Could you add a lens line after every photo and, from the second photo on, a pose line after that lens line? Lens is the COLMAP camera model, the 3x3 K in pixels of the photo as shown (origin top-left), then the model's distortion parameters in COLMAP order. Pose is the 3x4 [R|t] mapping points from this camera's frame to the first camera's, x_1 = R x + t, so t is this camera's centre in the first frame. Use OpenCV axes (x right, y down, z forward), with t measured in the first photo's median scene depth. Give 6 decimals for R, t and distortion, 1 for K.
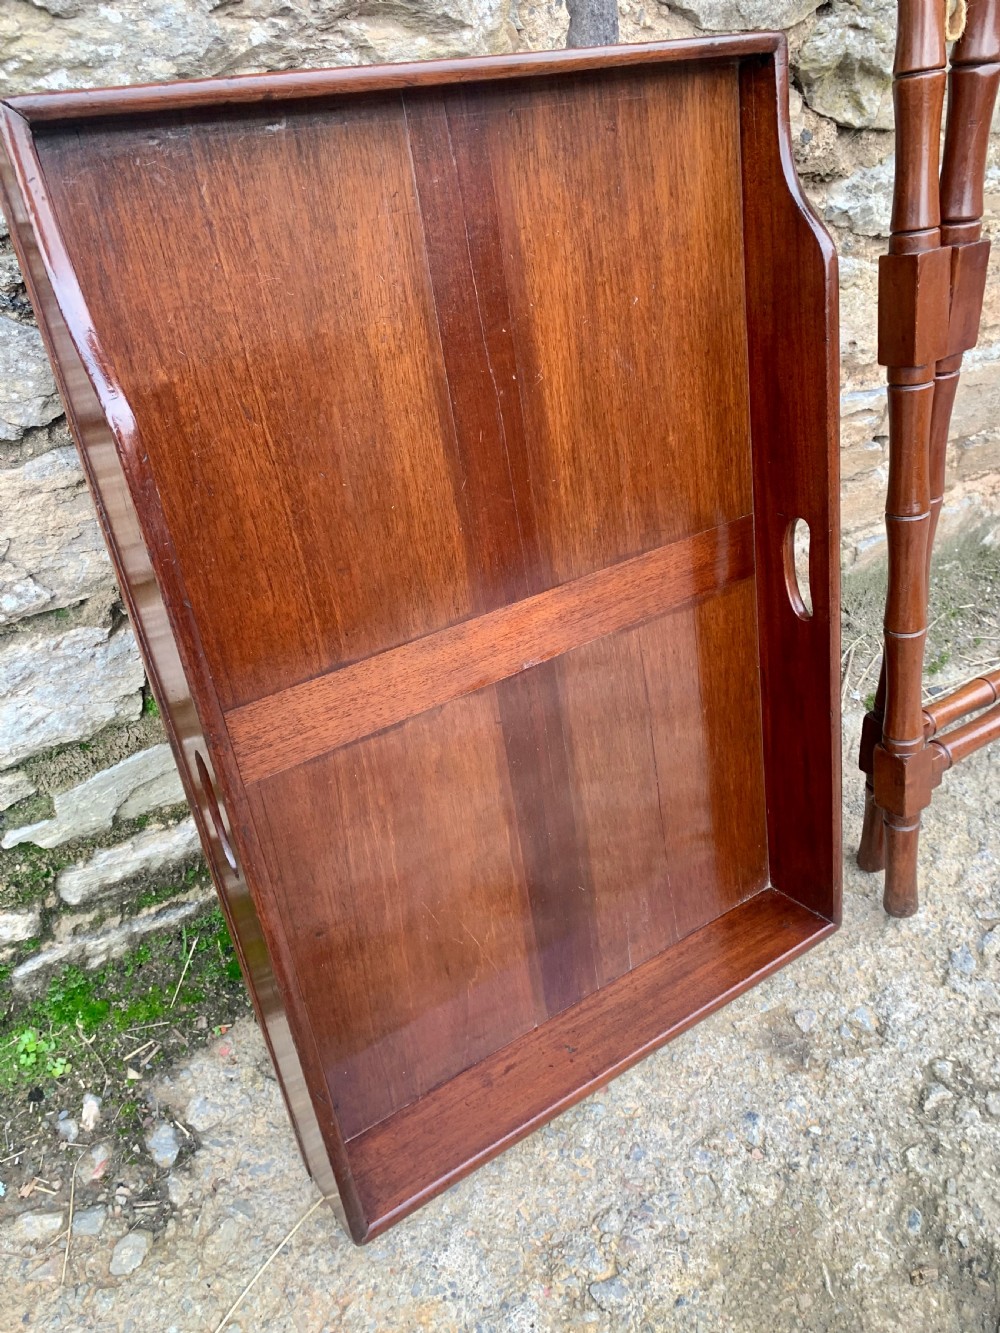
lens RADIAL K [[1020.6, 0, 492.1], [0, 1020.6, 666.5], [0, 0, 1]] dist [0.033789, -0.025043]
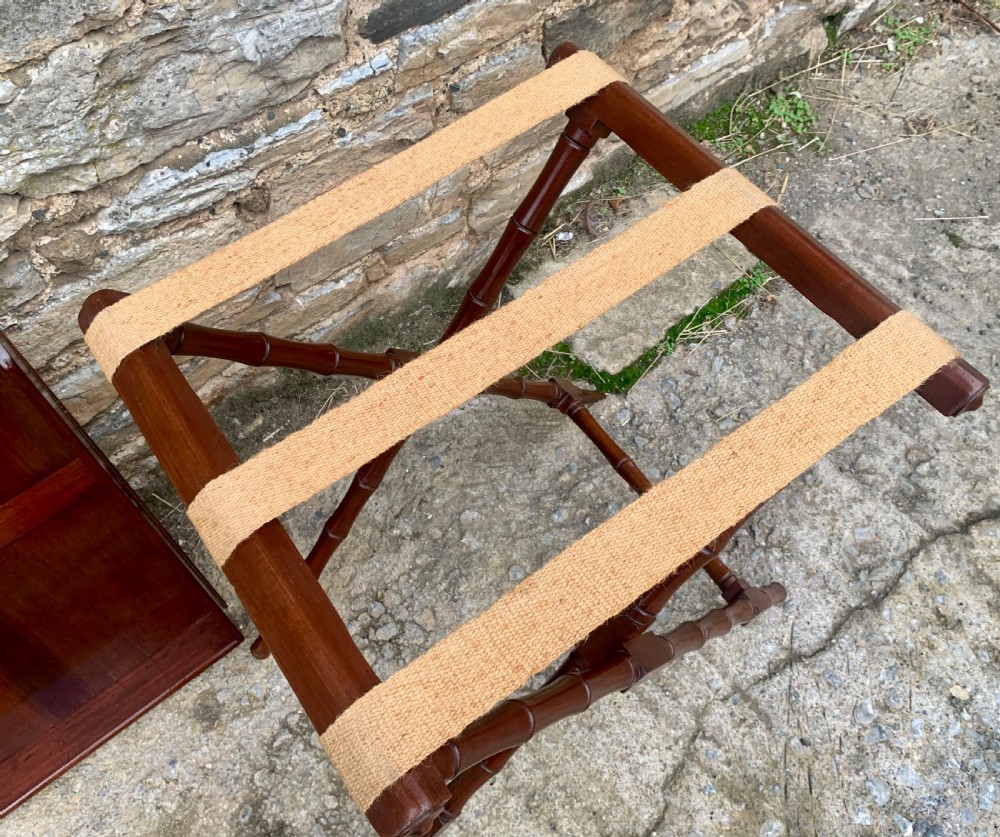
lens RADIAL K [[845.0, 0, 465.3], [0, 845.0, 415.9], [0, 0, 1]] dist [0.045486, -0.064402]
pose [[0.994182, -0.104328, -0.026783, 0.892182], [0.107071, 0.930152, 0.351216, -0.611152], [-0.011729, -0.352040, 0.935911, -0.186889]]
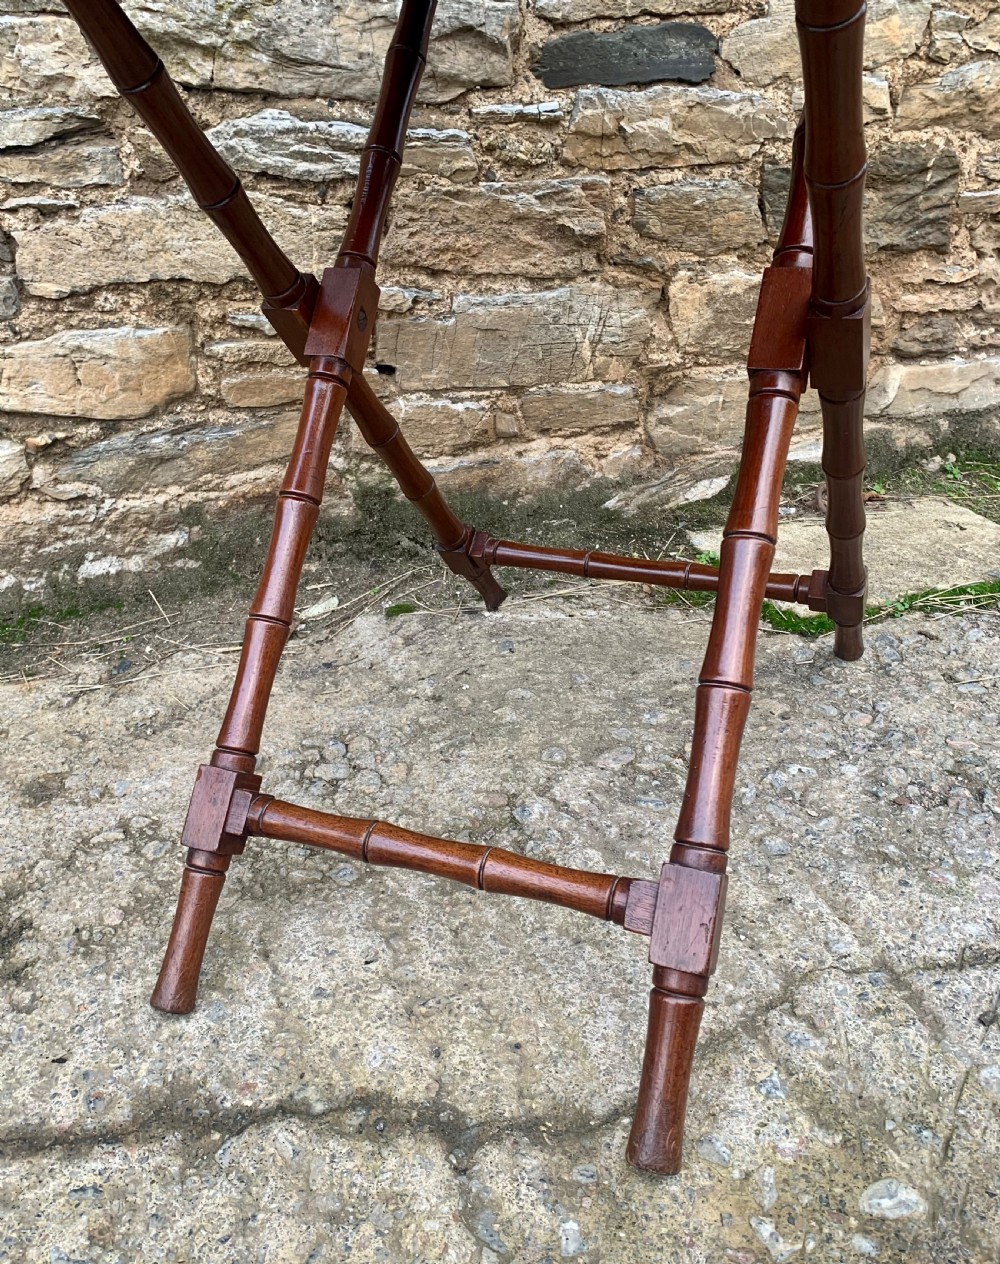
lens RADIAL K [[1060.7, 0, 482.0], [0, 1060.7, 611.4], [0, 0, 1]] dist [0.022210, -0.012469]
pose [[0.945136, 0.062240, -0.320694, 1.236567], [-0.135690, 0.967788, -0.212072, 0.395044], [0.297165, 0.243951, 0.923136, 0.000595]]
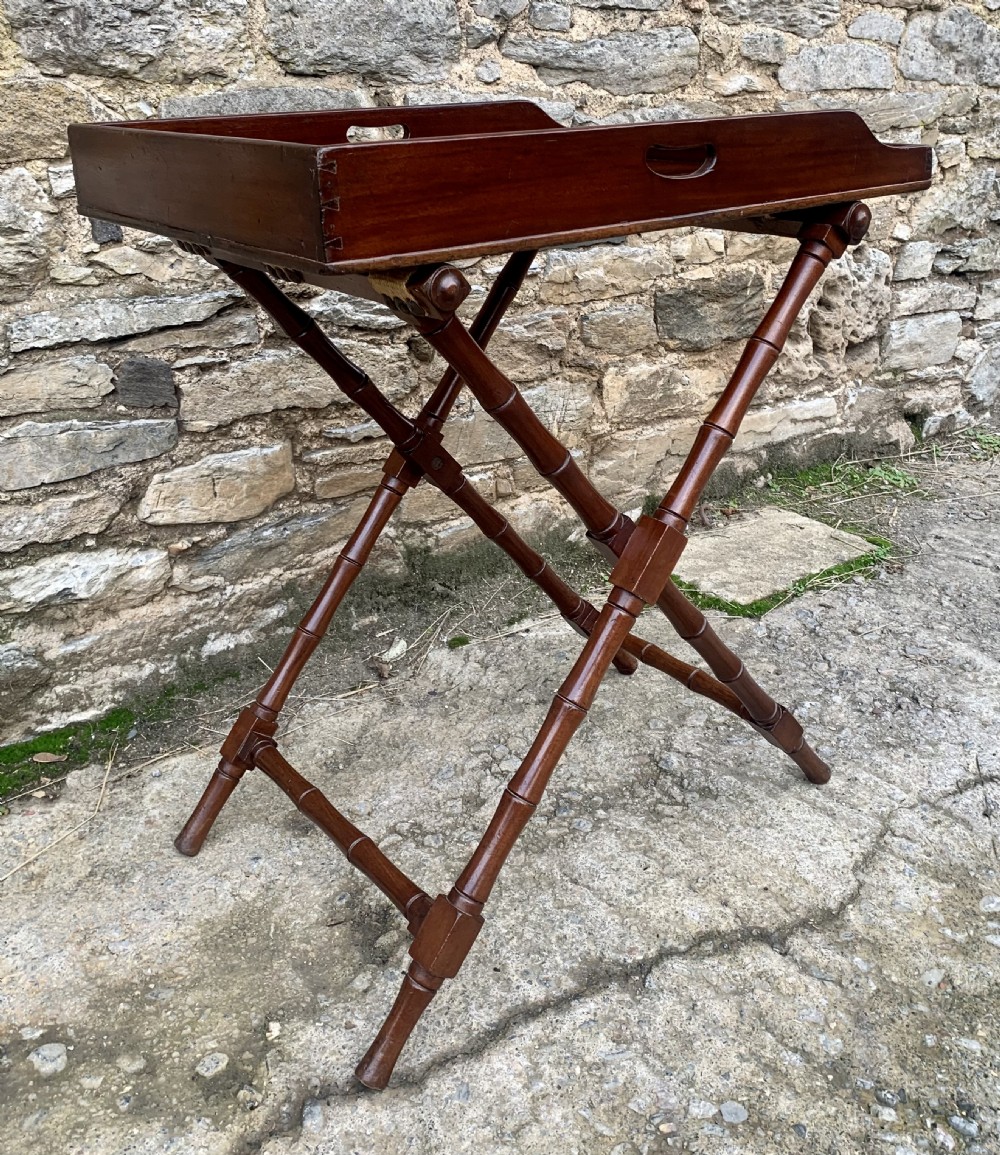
lens RADIAL K [[1151.4, 0, 521.6], [0, 1151.4, 481.8], [0, 0, 1]] dist [0.036005, 0.000000]
pose [[0.996320, -0.074760, 0.041916, 0.624690], [0.084540, 0.937694, -0.337020, 0.542692], [-0.014109, 0.339323, 0.940564, -0.782065]]
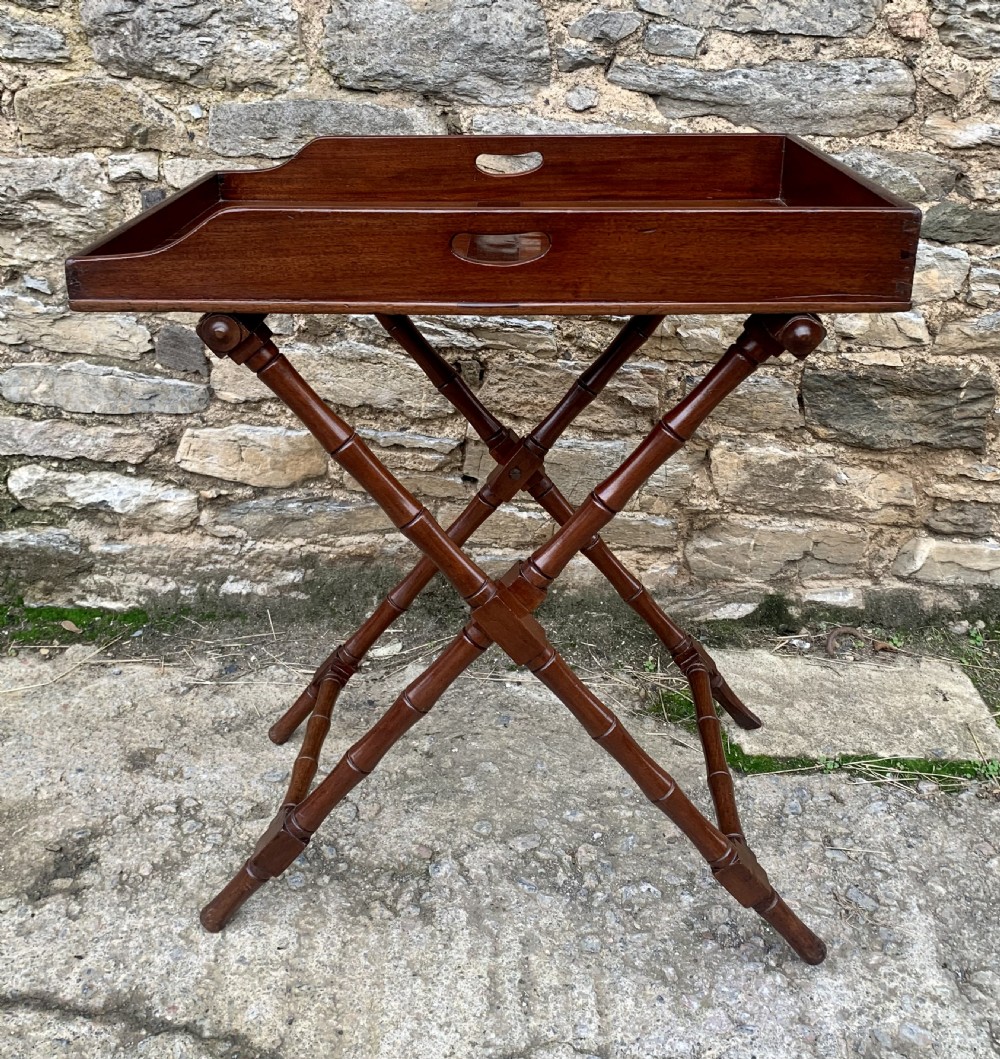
lens RADIAL K [[1138.0, 0, 507.0], [0, 1138.0, 490.7], [0, 0, 1]] dist [0.021877, 0.000000]
pose [[0.819127, 0.219096, -0.530120, 1.814184], [-0.365683, 0.911486, -0.188331, 0.113402], [0.441934, 0.348123, 0.826743, -0.444457]]
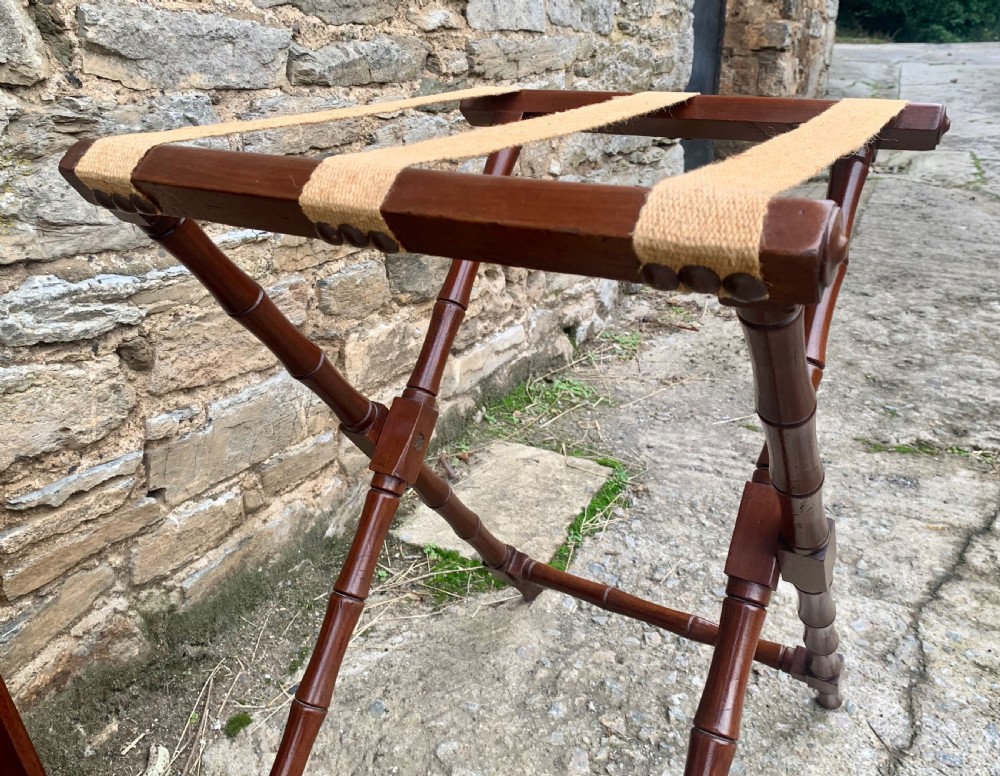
lens RADIAL K [[861.1, 0, 502.4], [0, 861.1, 344.6], [0, 0, 1]] dist [0.062475, -0.073567]
pose [[0.869877, -0.203604, 0.449287, 0.440020], [0.342276, 0.905019, -0.252561, 0.000914], [-0.355191, 0.373477, 0.856945, -0.006384]]
